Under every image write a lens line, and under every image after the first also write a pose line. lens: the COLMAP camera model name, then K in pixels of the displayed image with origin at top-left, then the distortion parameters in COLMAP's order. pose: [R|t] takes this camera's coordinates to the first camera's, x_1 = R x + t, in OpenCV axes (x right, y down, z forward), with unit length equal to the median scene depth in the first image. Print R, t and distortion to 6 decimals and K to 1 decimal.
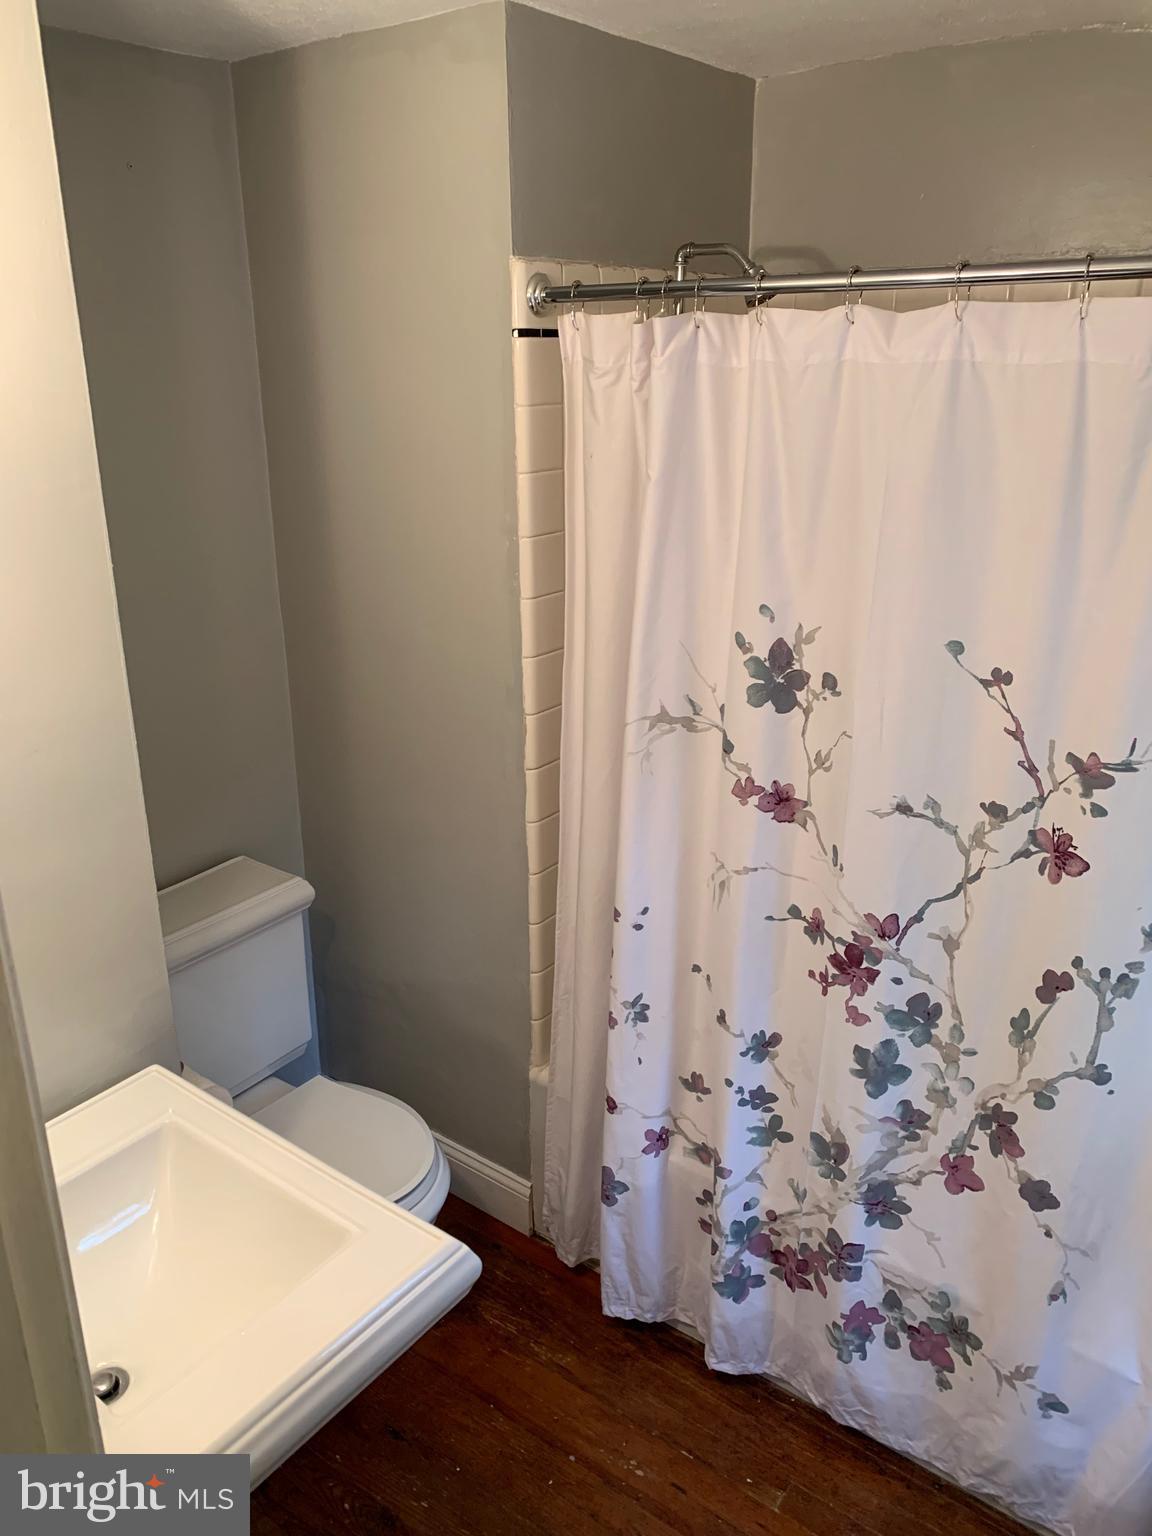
lens RADIAL K [[1177.3, 0, 576.0], [0, 1177.3, 768.0], [0, 0, 1]] dist [0.038592, -0.031784]
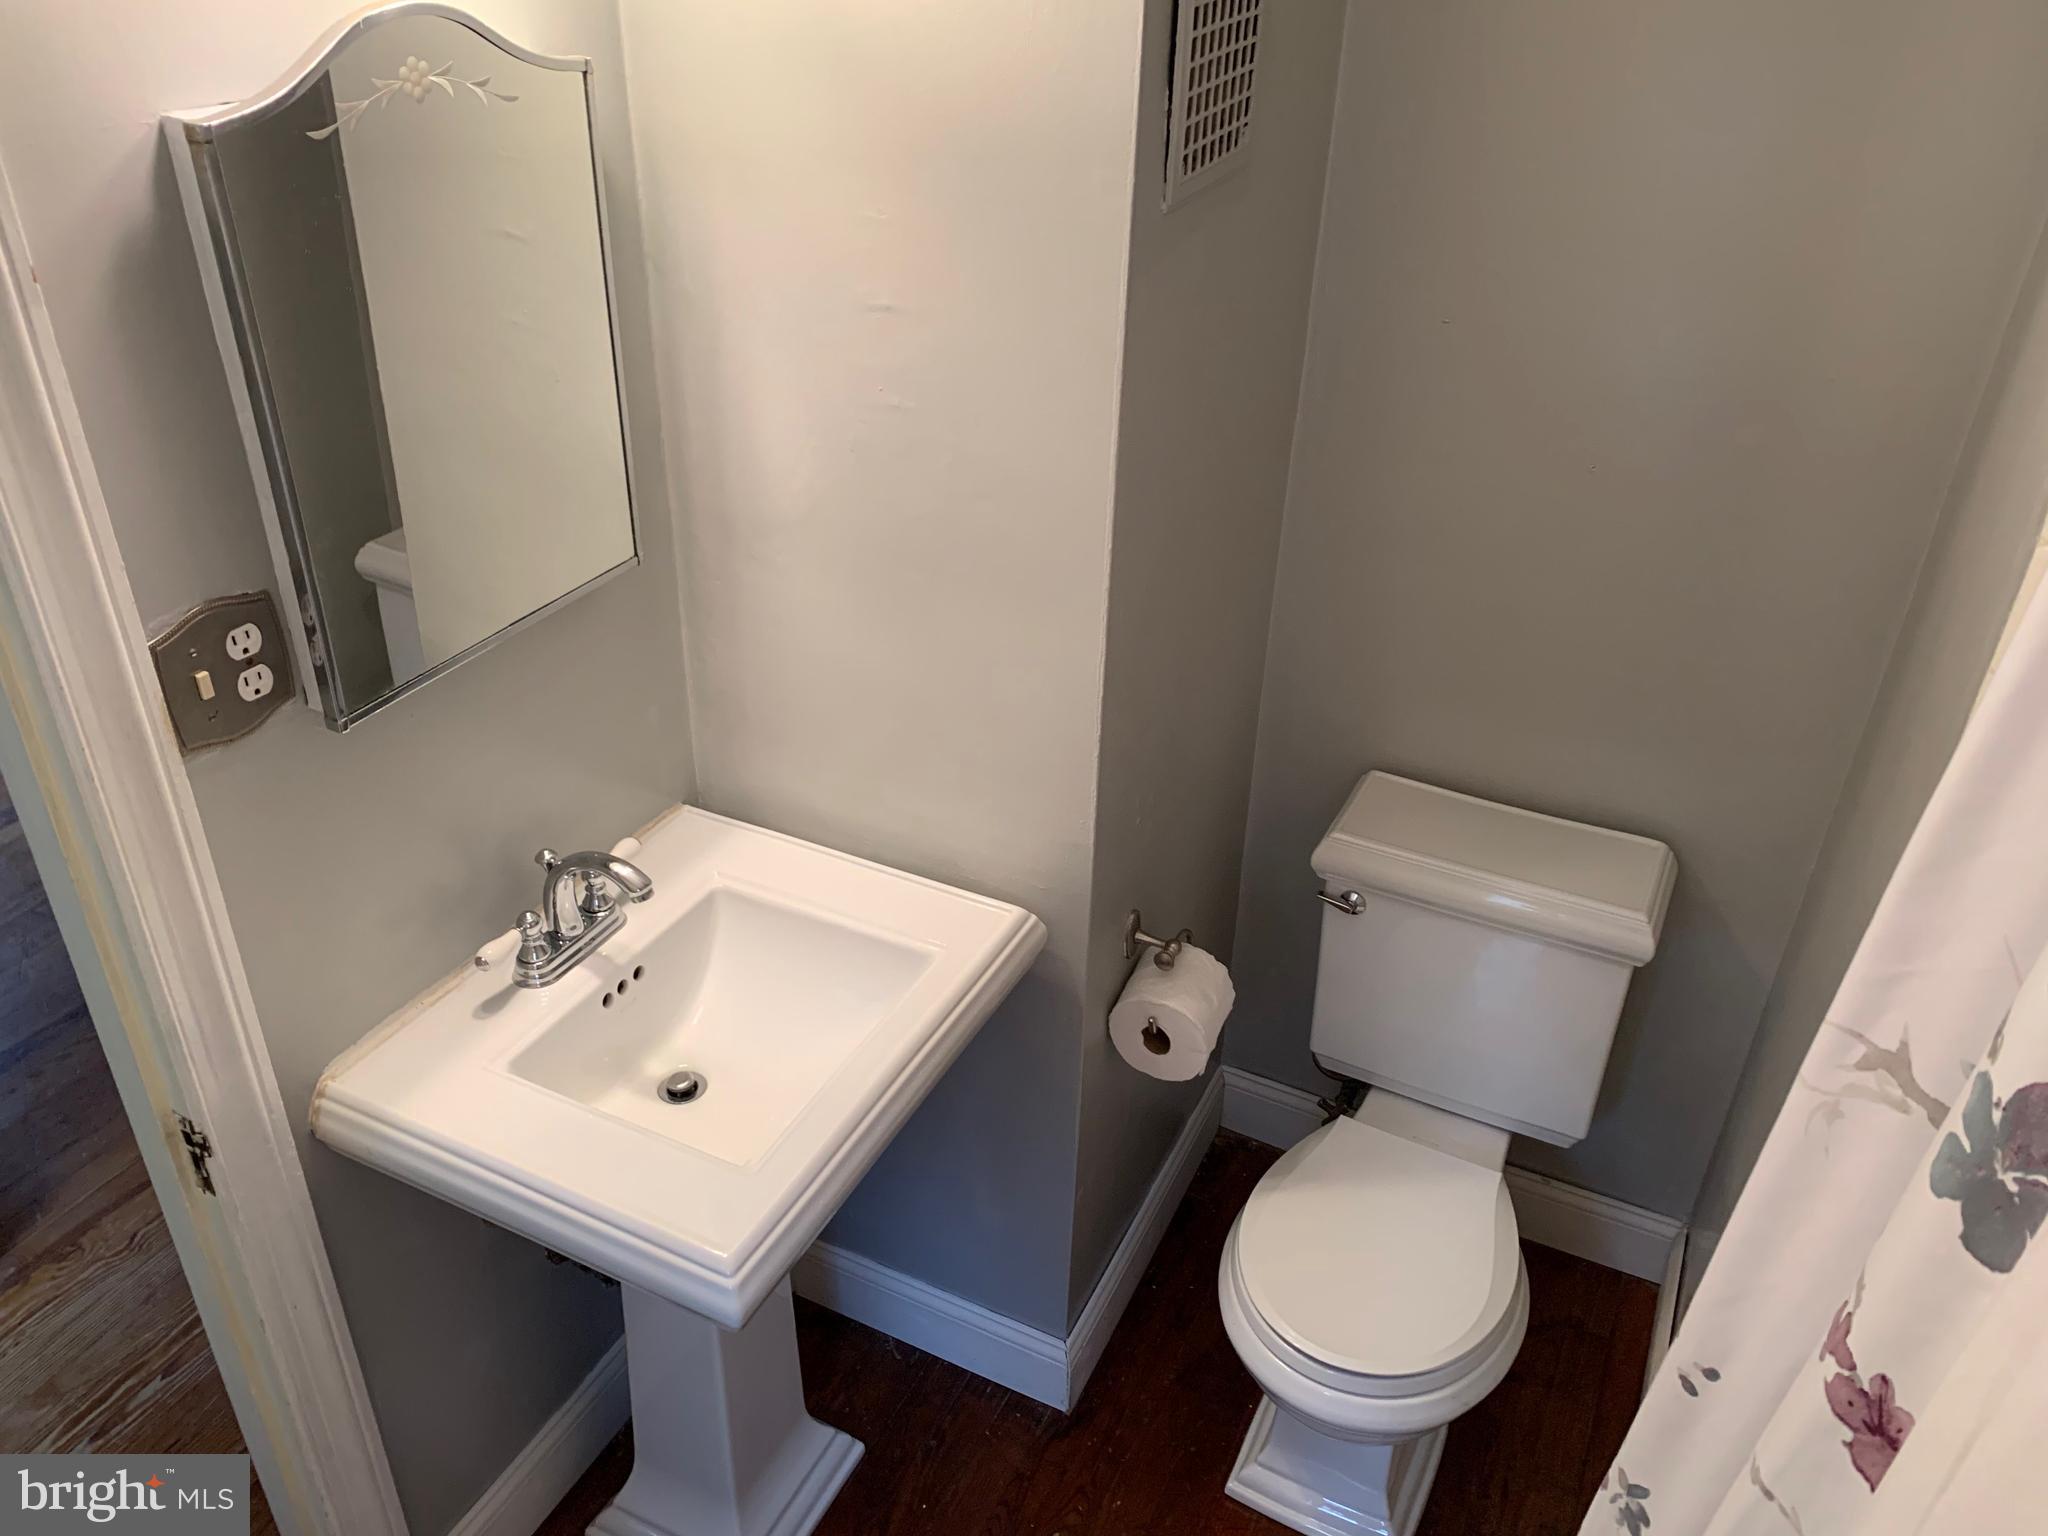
lens RADIAL K [[1569.8, 0, 1029.4], [0, 1569.8, 745.8], [0, 0, 1]] dist [0.038592, -0.031784]
pose [[0.180058, 0.514780, -0.838201, 0.420316], [-0.367436, 0.825645, 0.428138, -0.257702], [0.912453, 0.230896, 0.337813, 0.521333]]
